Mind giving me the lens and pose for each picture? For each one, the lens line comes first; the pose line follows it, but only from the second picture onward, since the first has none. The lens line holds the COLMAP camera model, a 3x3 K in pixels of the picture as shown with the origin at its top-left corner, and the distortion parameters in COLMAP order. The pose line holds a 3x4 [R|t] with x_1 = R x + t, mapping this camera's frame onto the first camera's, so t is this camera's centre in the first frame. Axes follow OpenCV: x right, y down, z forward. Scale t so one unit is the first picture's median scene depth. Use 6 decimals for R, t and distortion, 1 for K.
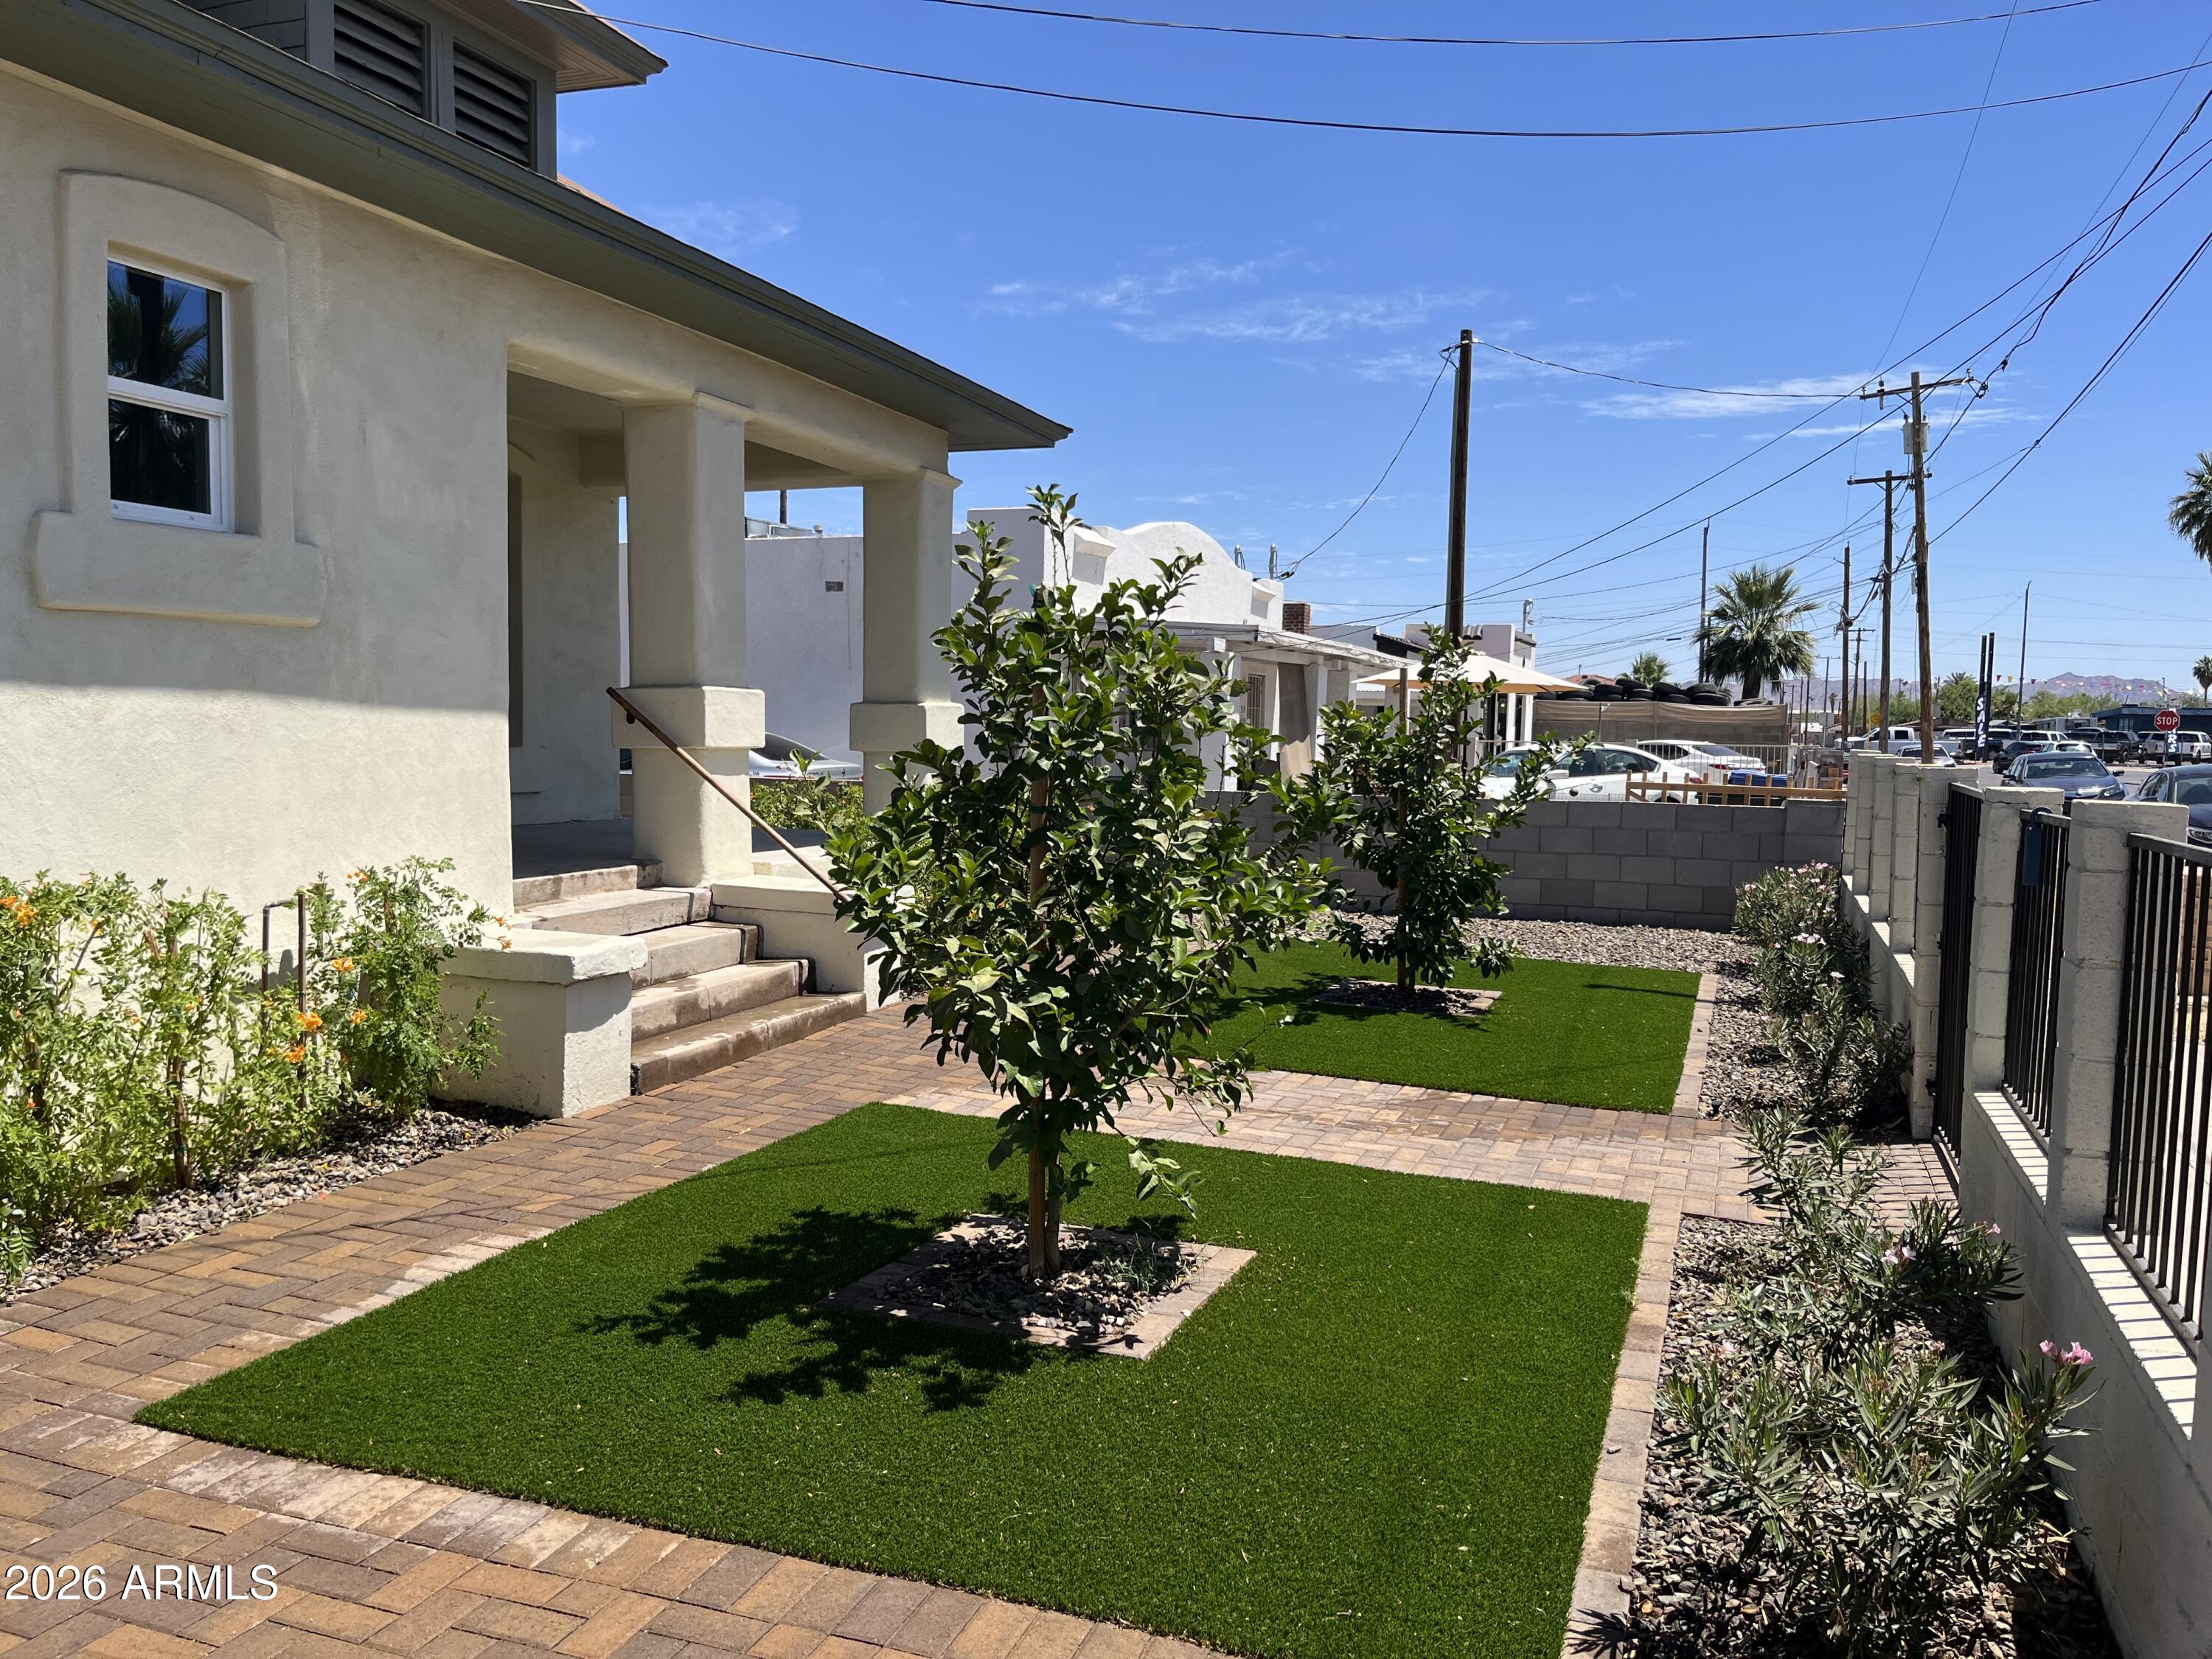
lens RADIAL K [[1693.8, 0, 1110.3], [0, 1693.8, 846.7], [0, 0, 1]] dist [0.049146, -0.078651]
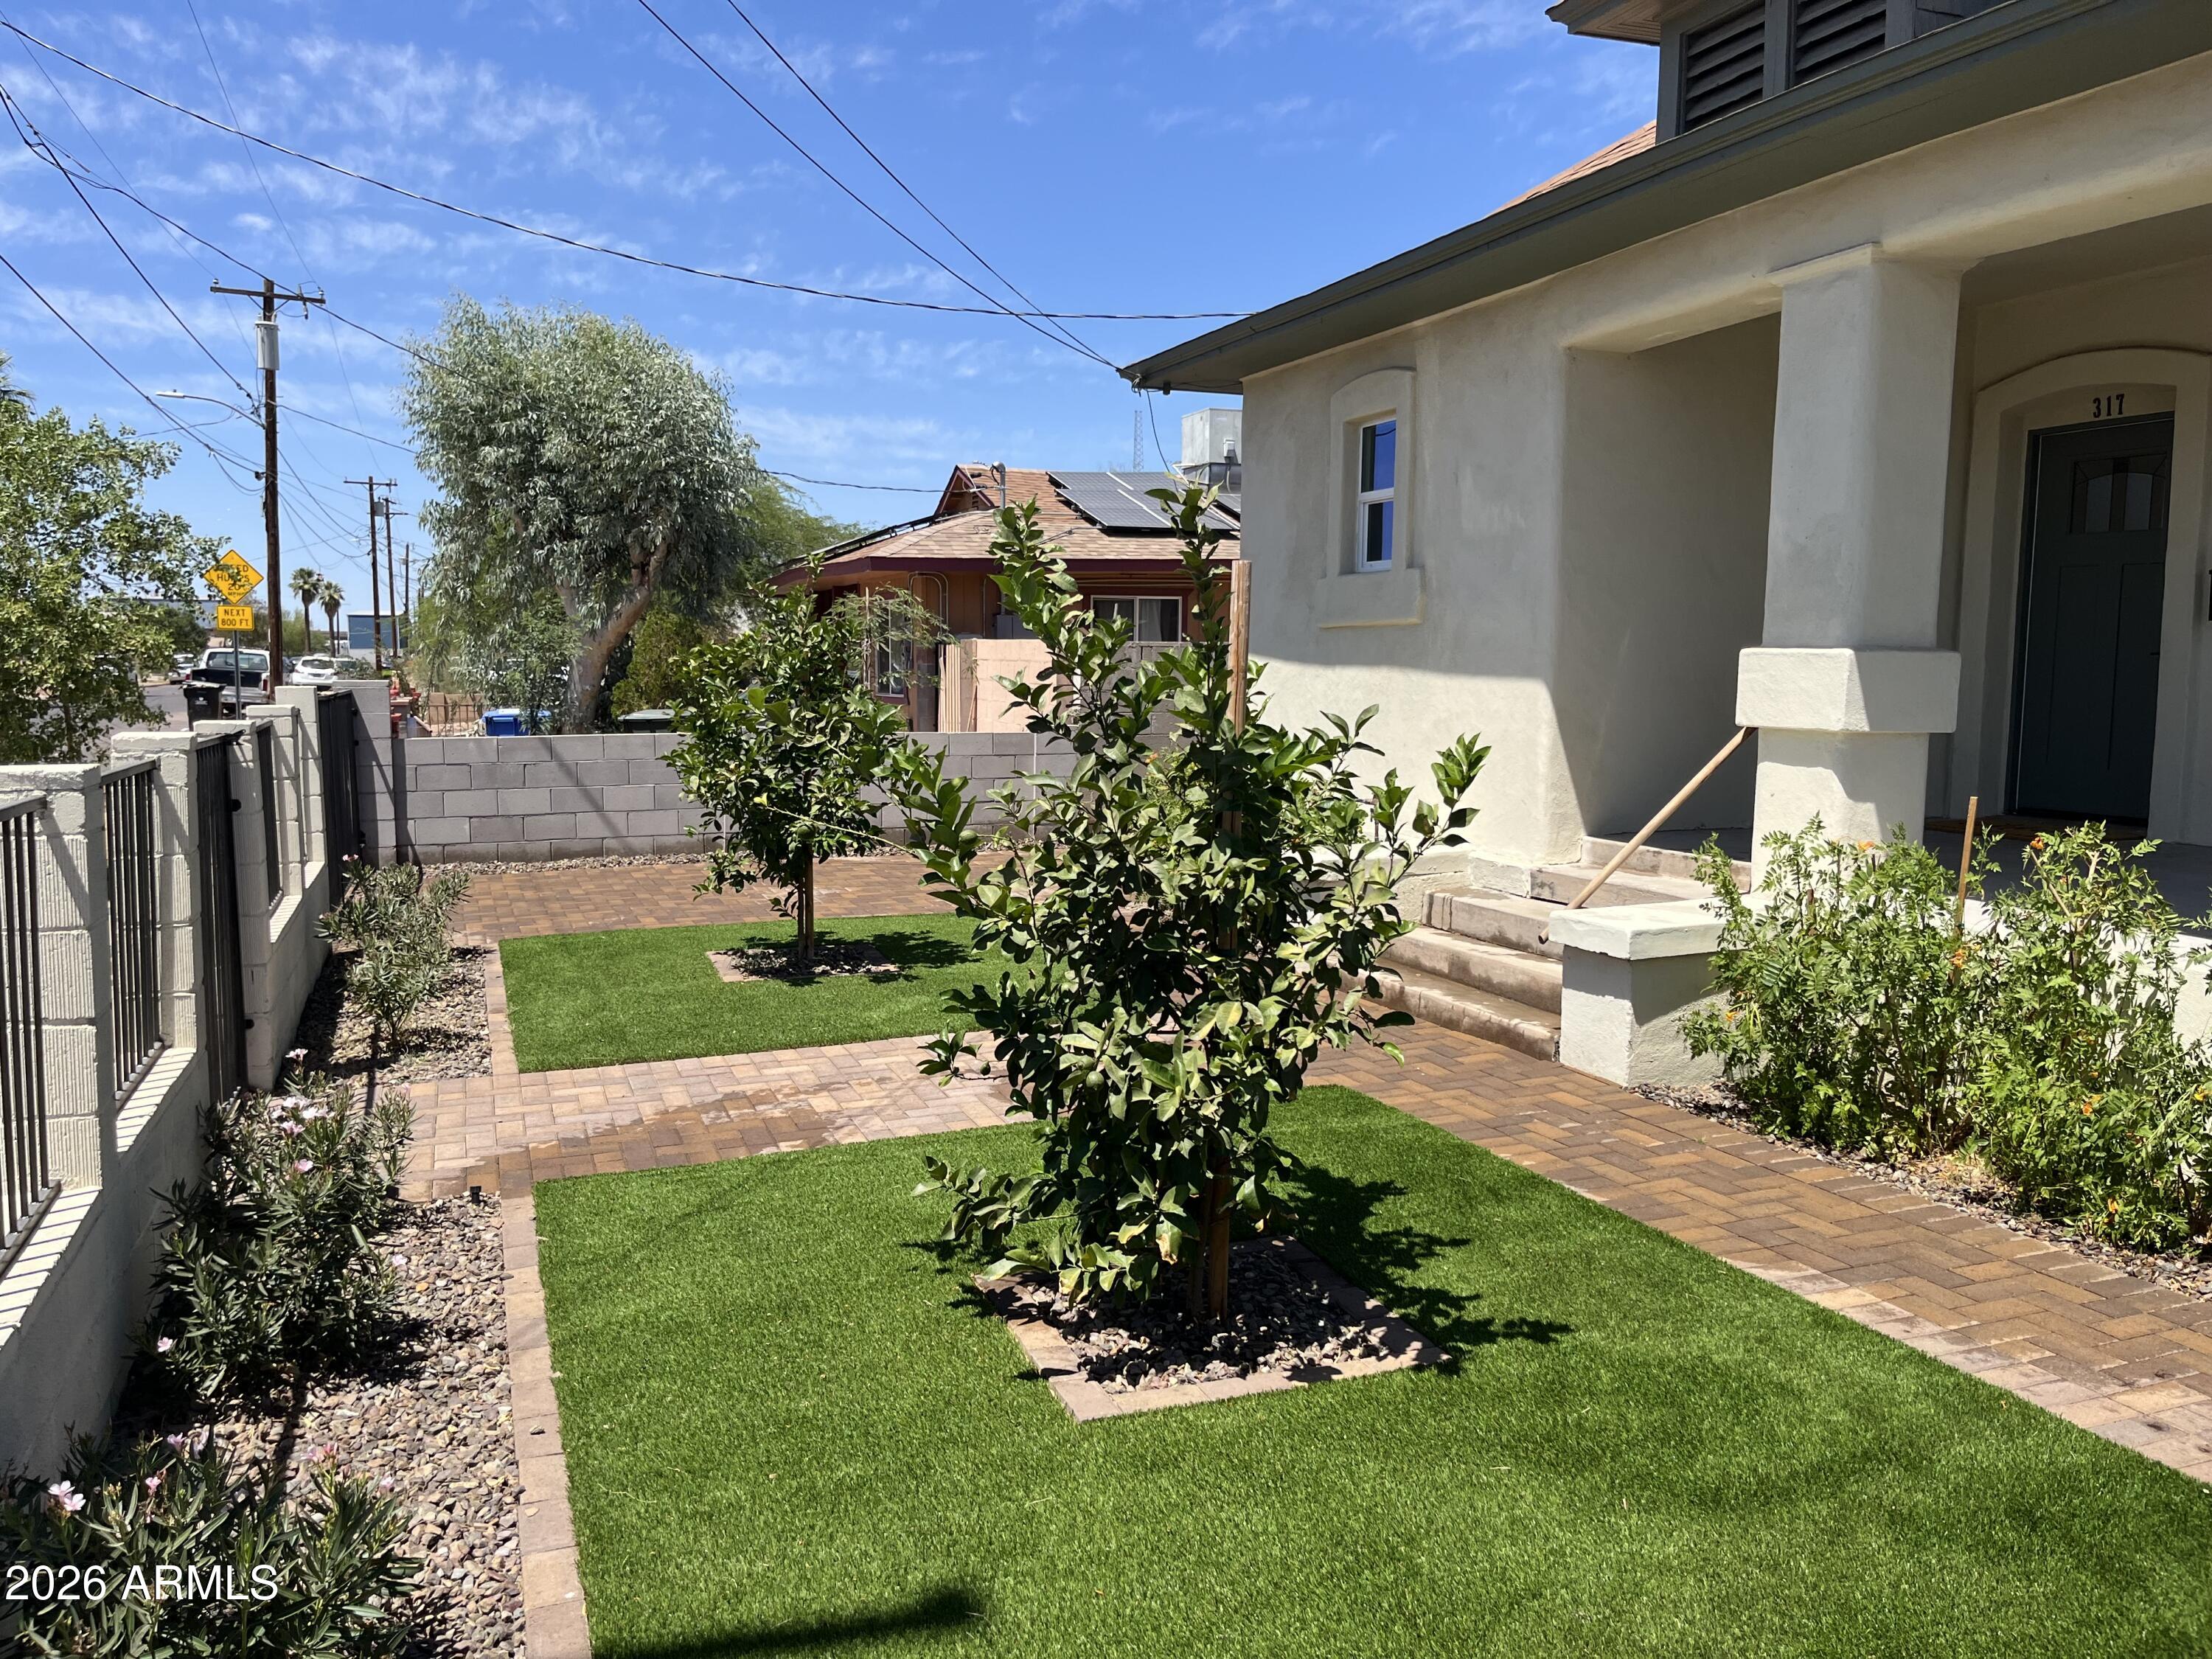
lens RADIAL K [[1693.8, 0, 1087.1], [0, 1693.8, 845.3], [0, 0, 1]] dist [0.049146, -0.078651]
pose [[-0.758403, 0.048775, -0.649959, 0.603902], [-0.064731, 0.986630, 0.149571, -0.120047], [0.648564, 0.155507, -0.745105, 1.647569]]
